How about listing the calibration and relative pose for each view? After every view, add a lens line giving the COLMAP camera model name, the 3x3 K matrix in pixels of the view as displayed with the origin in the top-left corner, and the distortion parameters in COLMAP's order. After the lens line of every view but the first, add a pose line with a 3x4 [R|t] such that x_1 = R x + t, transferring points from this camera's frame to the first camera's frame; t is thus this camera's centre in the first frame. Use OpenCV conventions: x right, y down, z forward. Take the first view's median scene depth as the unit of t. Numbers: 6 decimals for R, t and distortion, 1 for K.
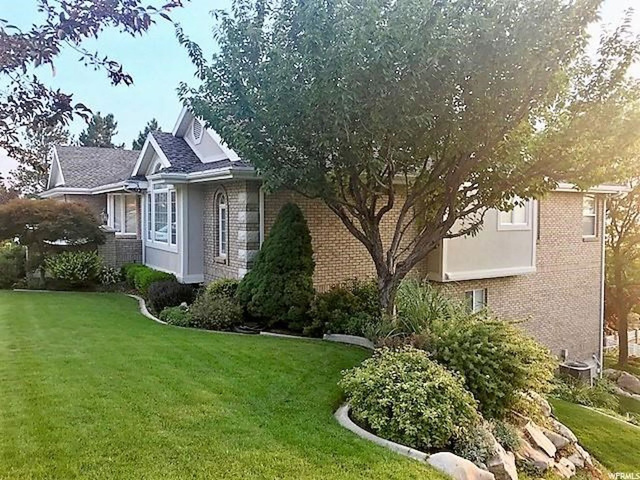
lens RADIAL K [[524.1, 0, 320.0], [0, 524.1, 240.0], [0, 0, 1]] dist [0.014394, -0.003337]
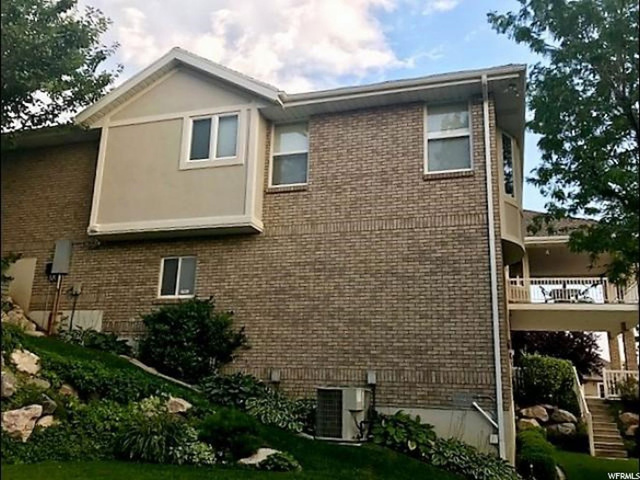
lens RADIAL K [[557.5, 0, 320.0], [0, 557.5, 240.0], [0, 0, 1]] dist [0.008178, -0.003759]
pose [[0.631054, -0.168350, -0.757251, 1.164894], [-0.066086, 0.960952, -0.268709, 0.309649], [0.772919, 0.219614, 0.595287, 0.769733]]
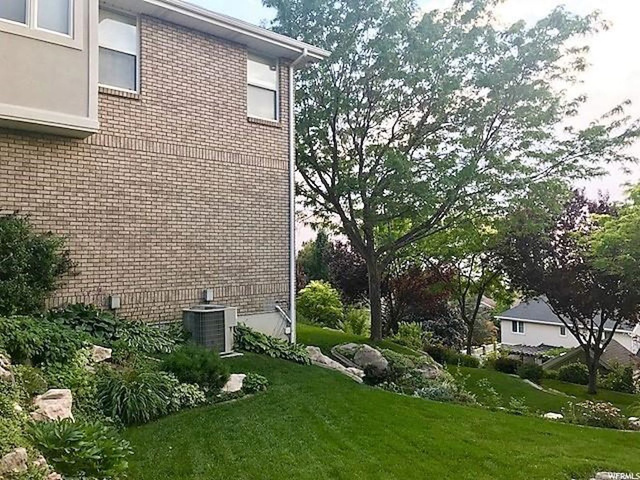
lens RADIAL K [[524.1, 0, 320.0], [0, 524.1, 240.0], [0, 0, 1]] dist [0.014394, -0.003337]
pose [[0.986427, -0.000144, 0.164202, 0.646353], [0.011684, 0.997526, -0.069315, 0.255297], [-0.163786, 0.070292, 0.983988, 0.499237]]
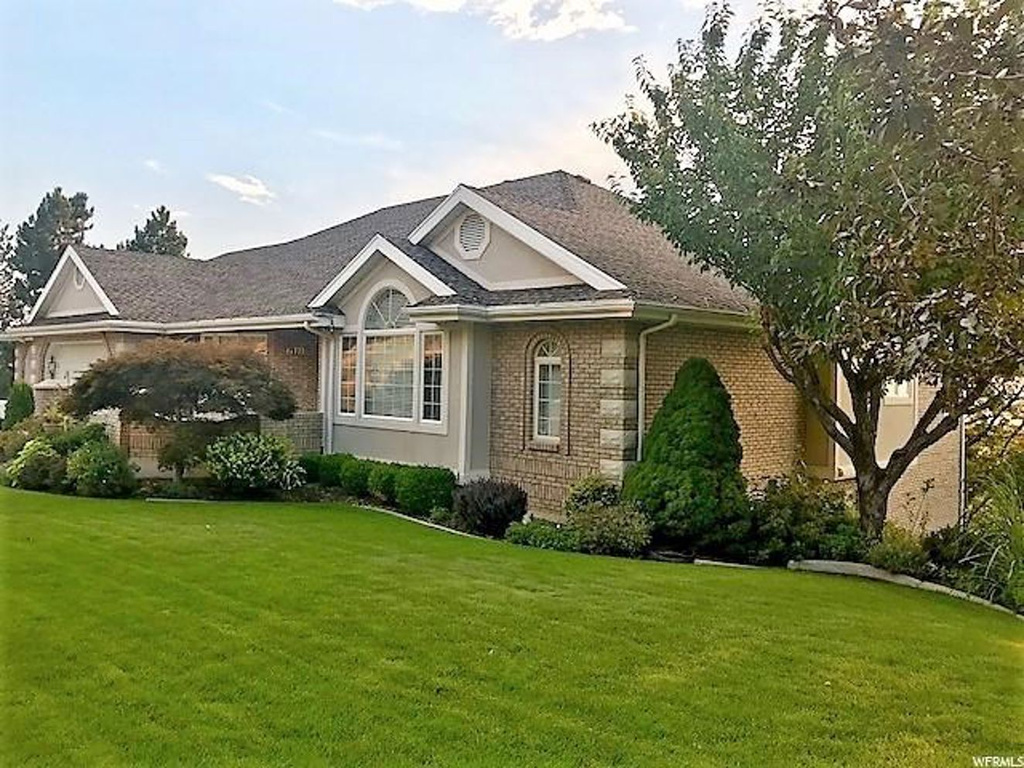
lens RADIAL K [[838.1, 0, 512.0], [0, 838.1, 384.0], [0, 0, 1]] dist [0.036662, -0.003056]
pose [[0.977856, 0.016817, 0.208602, -0.395570], [-0.008448, 0.999126, -0.040948, 0.004631], [-0.209108, 0.038279, 0.977143, 0.029633]]
